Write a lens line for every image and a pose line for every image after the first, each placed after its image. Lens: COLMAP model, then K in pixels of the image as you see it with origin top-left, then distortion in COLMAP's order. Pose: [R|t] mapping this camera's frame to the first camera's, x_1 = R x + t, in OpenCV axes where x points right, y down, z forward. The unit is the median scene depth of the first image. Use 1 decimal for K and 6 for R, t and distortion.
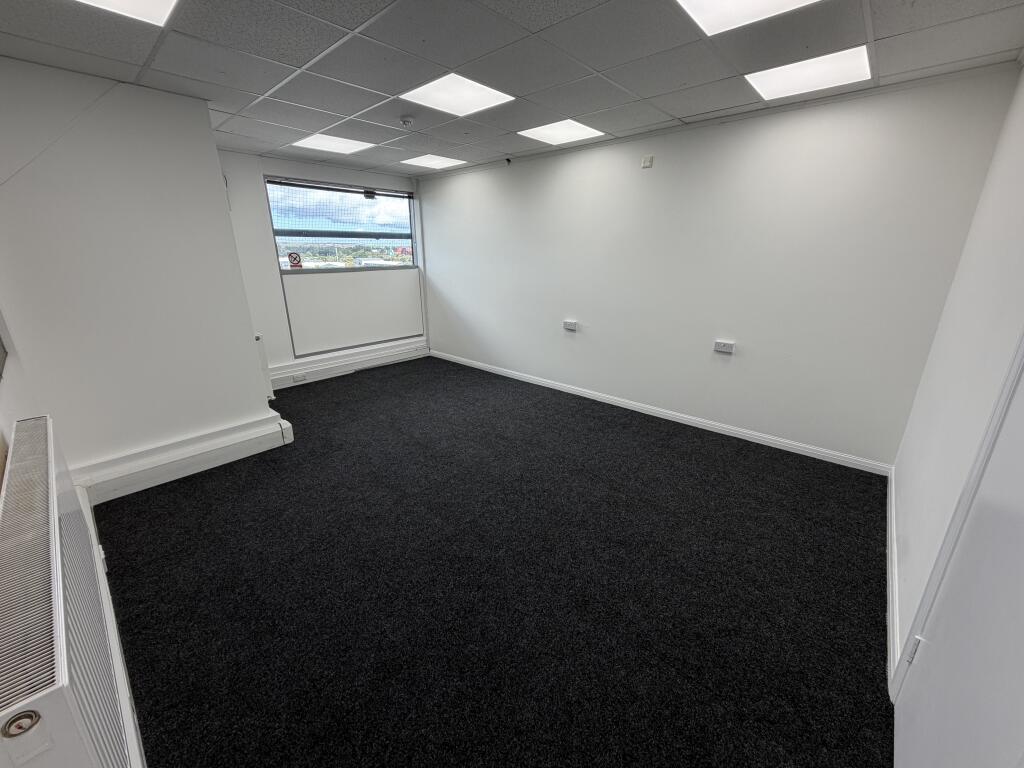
lens RADIAL K [[407.4, 0, 505.8], [0, 407.4, 383.0], [0, 0, 1]] dist [-0.001199, 0.000116]
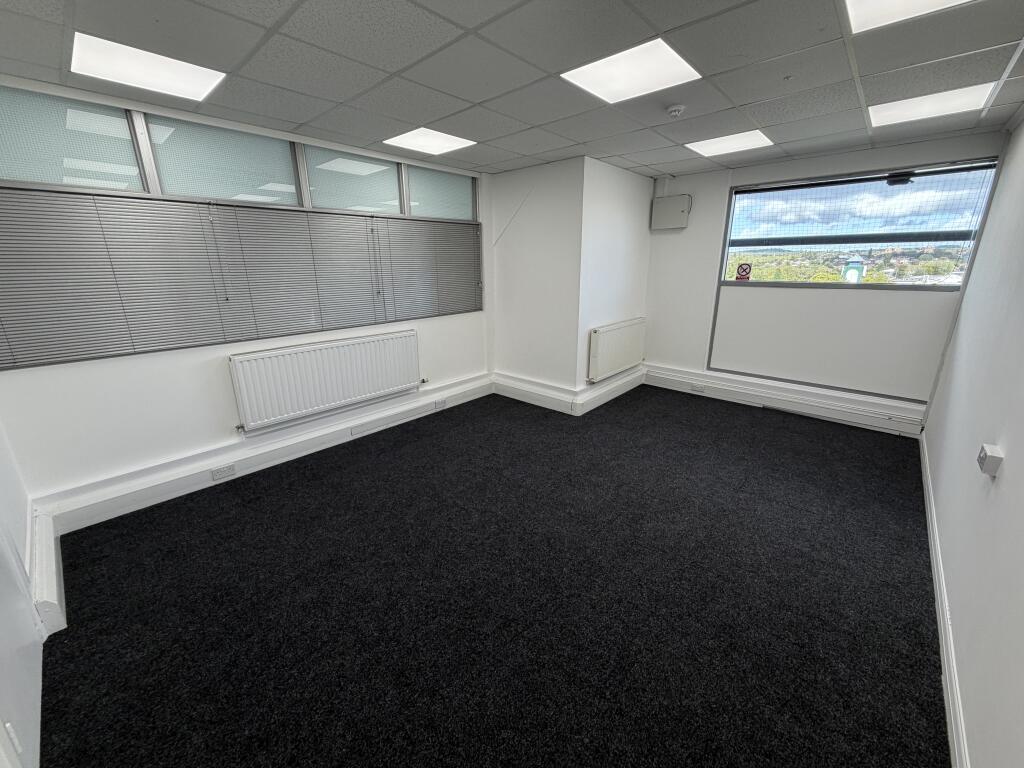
lens RADIAL K [[407.4, 0, 510.4], [0, 407.4, 380.6], [0, 0, 1]] dist [-0.001199, 0.000116]
pose [[-0.000387, 0.279804, -0.960057, 0.477929], [-0.301721, 0.915282, 0.266877, -0.168165], [0.953396, 0.289772, 0.084068, 0.506249]]
